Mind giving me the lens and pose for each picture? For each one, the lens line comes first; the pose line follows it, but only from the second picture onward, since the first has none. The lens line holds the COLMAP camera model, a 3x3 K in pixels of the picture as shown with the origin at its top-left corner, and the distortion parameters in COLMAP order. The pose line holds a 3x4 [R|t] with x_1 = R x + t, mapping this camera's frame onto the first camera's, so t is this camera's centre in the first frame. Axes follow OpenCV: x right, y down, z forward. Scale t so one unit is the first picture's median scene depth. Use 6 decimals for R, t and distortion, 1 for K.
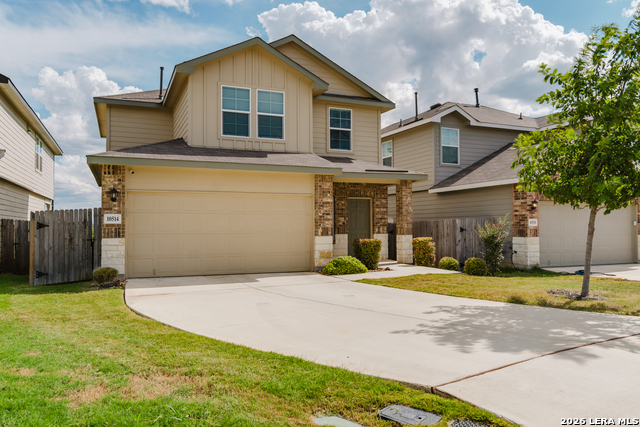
lens RADIAL K [[473.8, 0, 322.7], [0, 473.8, 214.5], [0, 0, 1]] dist [-0.018689, 0.016591]
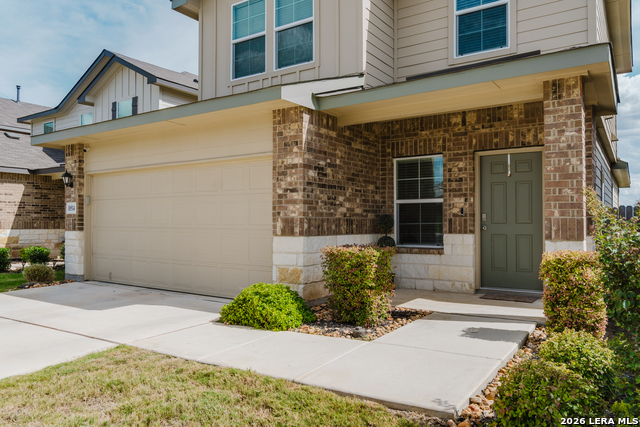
lens RADIAL K [[473.8, 0, 321.2], [0, 473.8, 213.7], [0, 0, 1]] dist [-0.018689, 0.016591]
pose [[0.536697, -0.011671, -0.843695, 0.400698], [0.017795, 0.999839, -0.002512, 0.023148], [0.843588, -0.013665, 0.536818, 0.729605]]
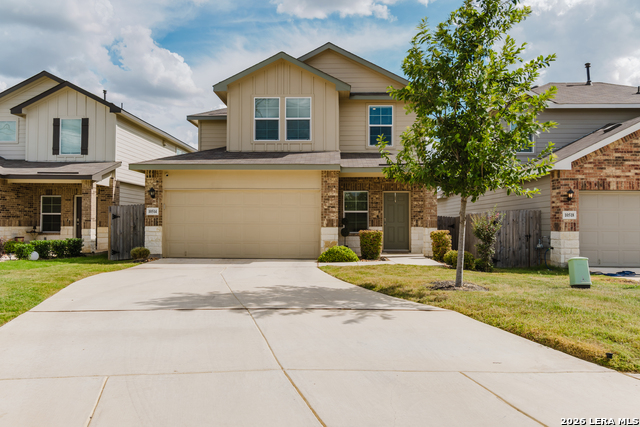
lens RADIAL K [[473.8, 0, 323.9], [0, 473.8, 213.7], [0, 0, 1]] dist [-0.018689, 0.016591]
pose [[0.908982, -0.002467, -0.416829, 0.419804], [0.003683, 0.999991, 0.002112, 0.011607], [0.416820, -0.003455, 0.908983, 0.007014]]
